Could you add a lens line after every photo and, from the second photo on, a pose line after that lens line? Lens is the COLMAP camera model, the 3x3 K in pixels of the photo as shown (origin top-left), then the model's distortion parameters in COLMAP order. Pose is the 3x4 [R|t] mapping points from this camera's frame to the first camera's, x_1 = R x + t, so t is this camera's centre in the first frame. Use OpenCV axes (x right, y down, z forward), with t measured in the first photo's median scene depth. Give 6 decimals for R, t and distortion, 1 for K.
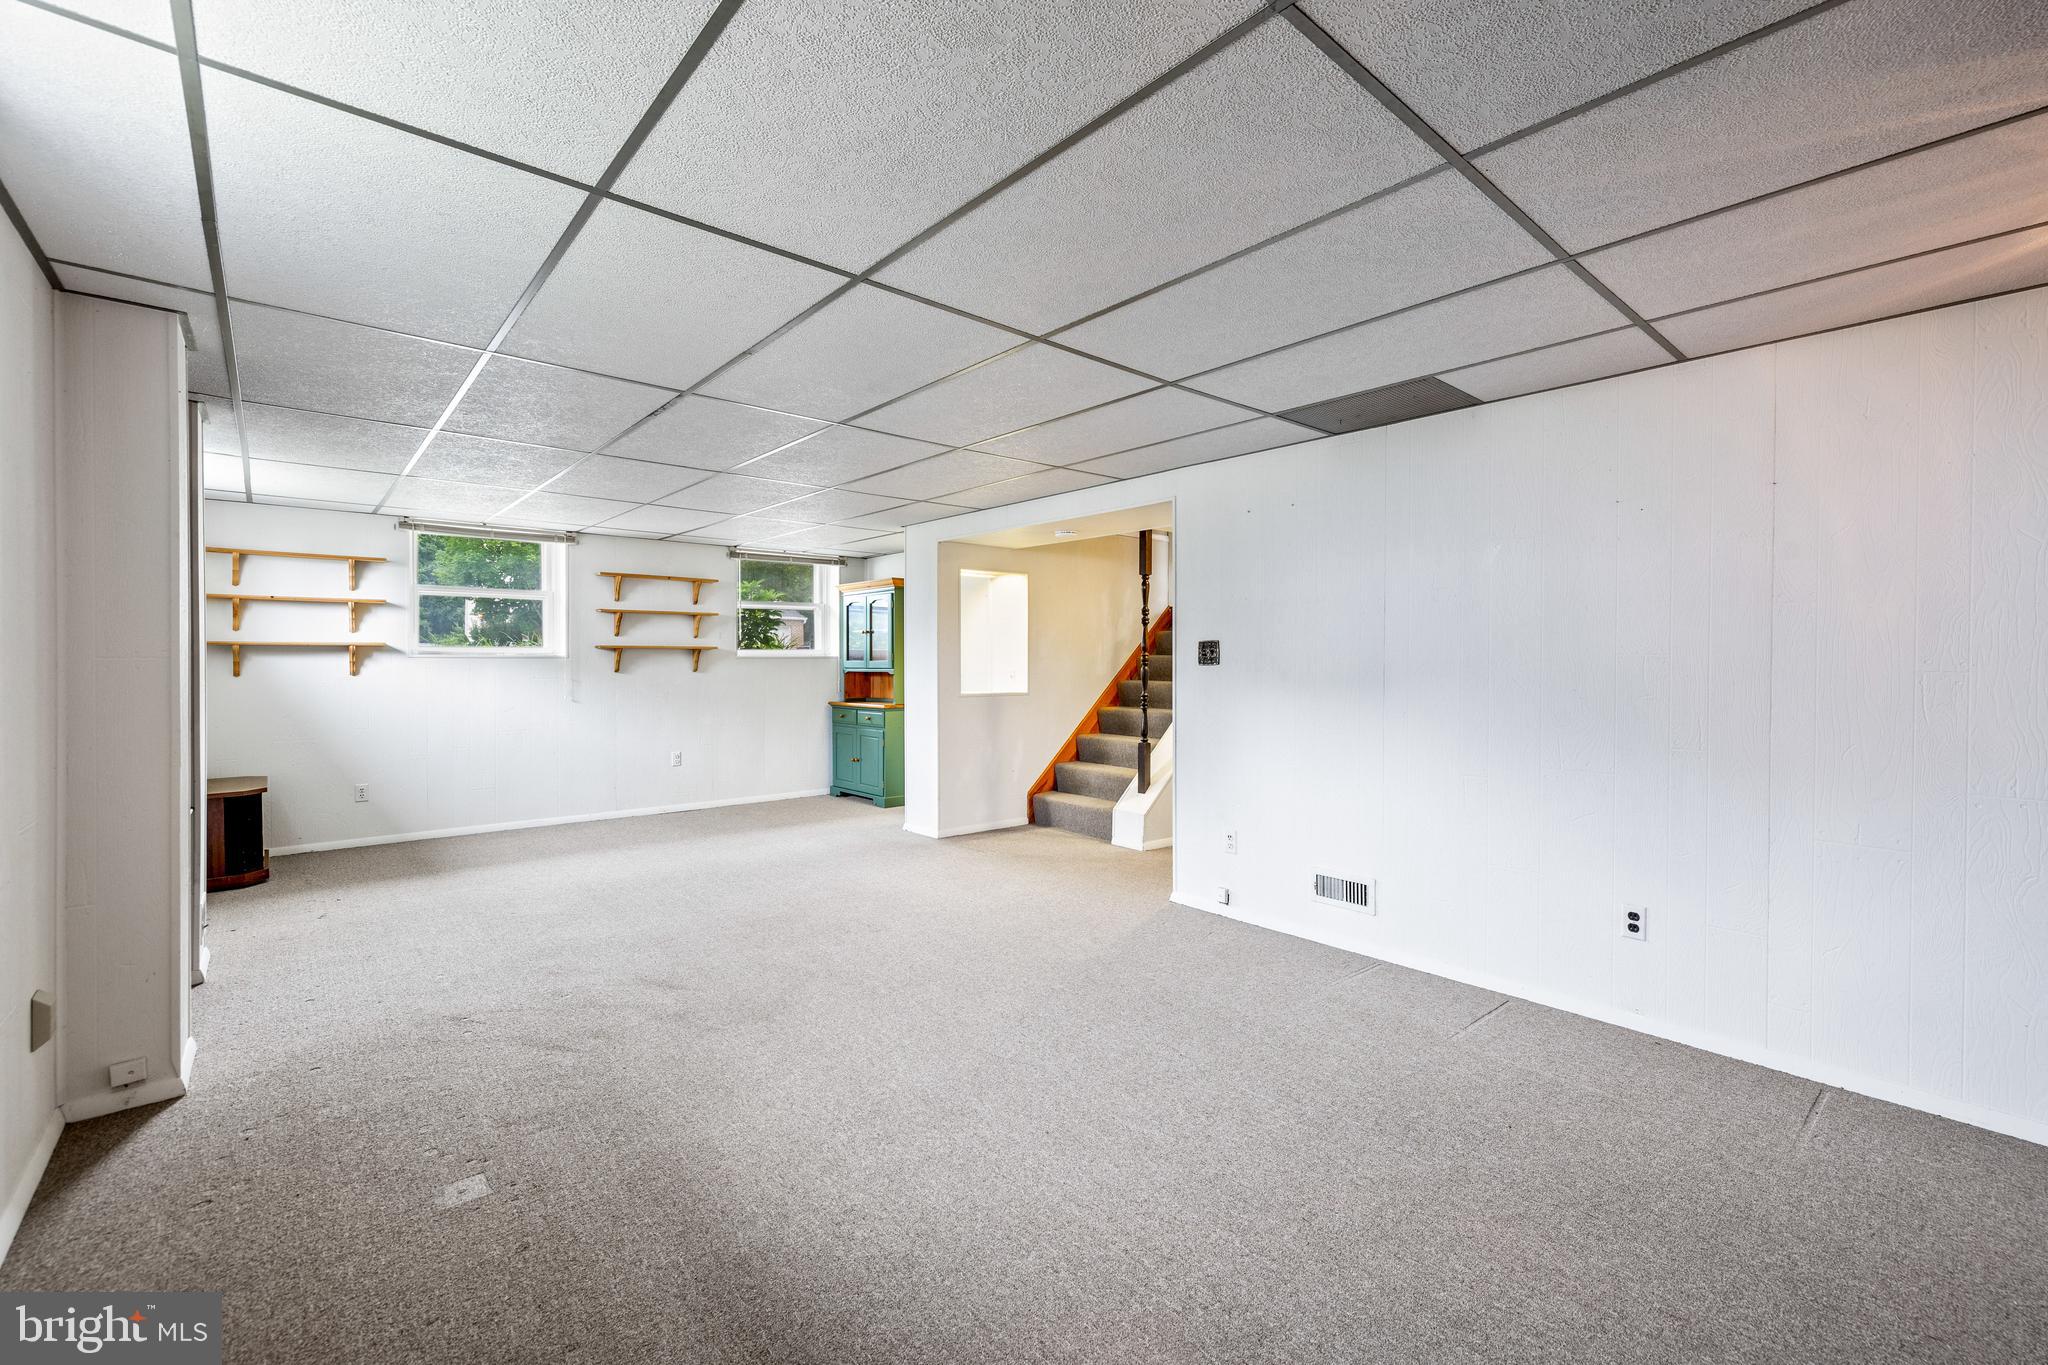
lens RADIAL K [[866.6, 0, 1025.2], [0, 866.6, 669.9], [0, 0, 1]] dist [0.003159, 0.000126]
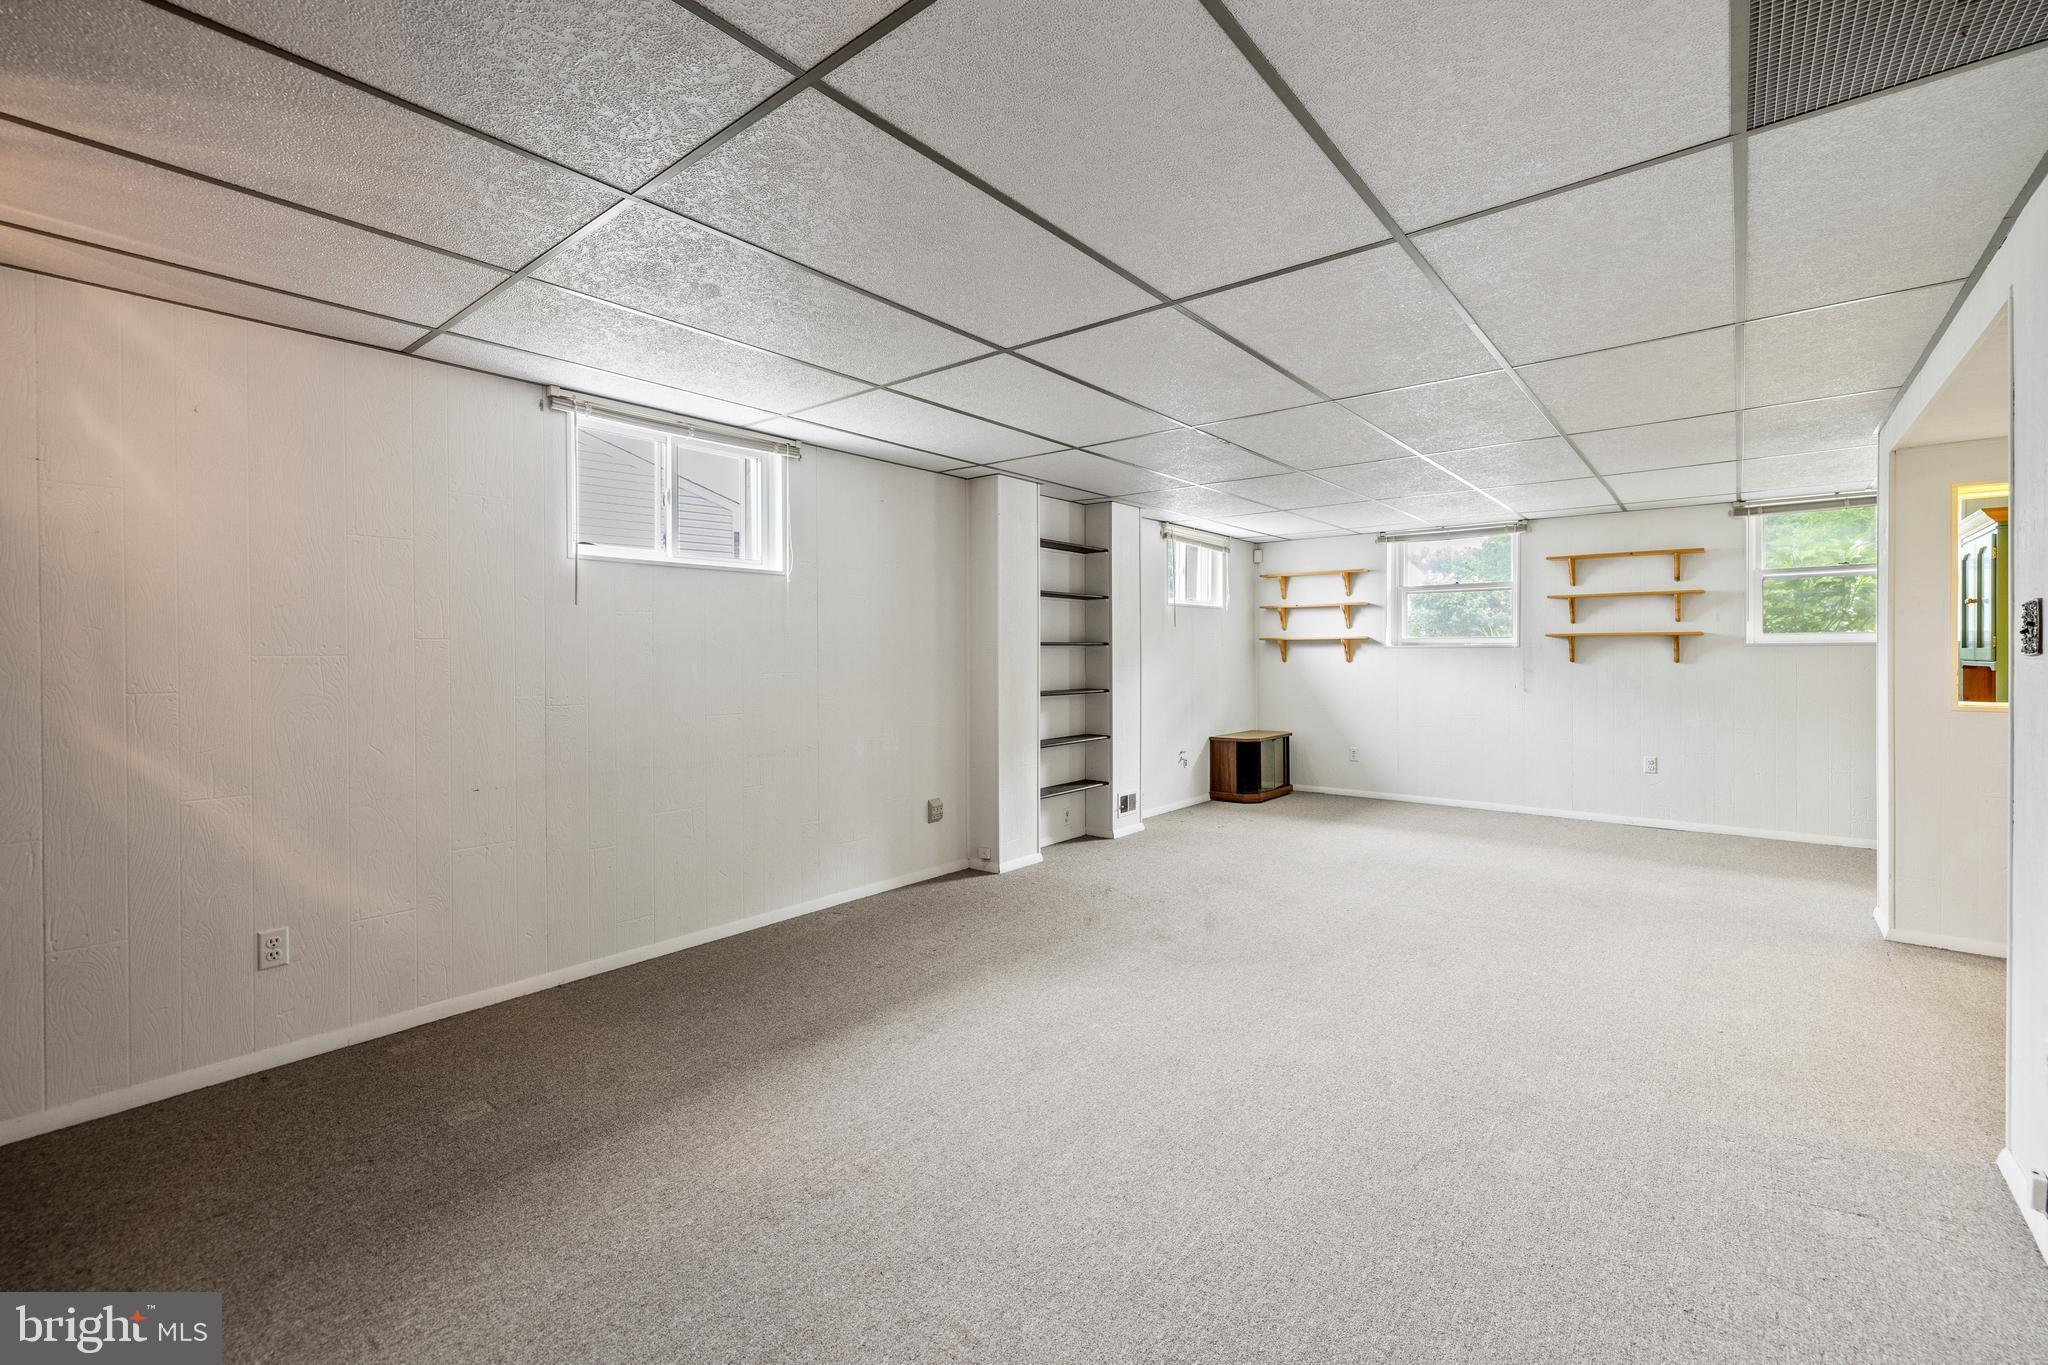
lens RADIAL K [[864.8, 0, 1026.2], [0, 864.8, 660.7], [0, 0, 1]] dist [0.001689, 0.000255]
pose [[0.168846, 0.007628, -0.985613, 0.409281], [-0.006553, 0.999957, 0.006617, -0.001392], [0.985621, 0.005342, 0.168889, 0.312853]]
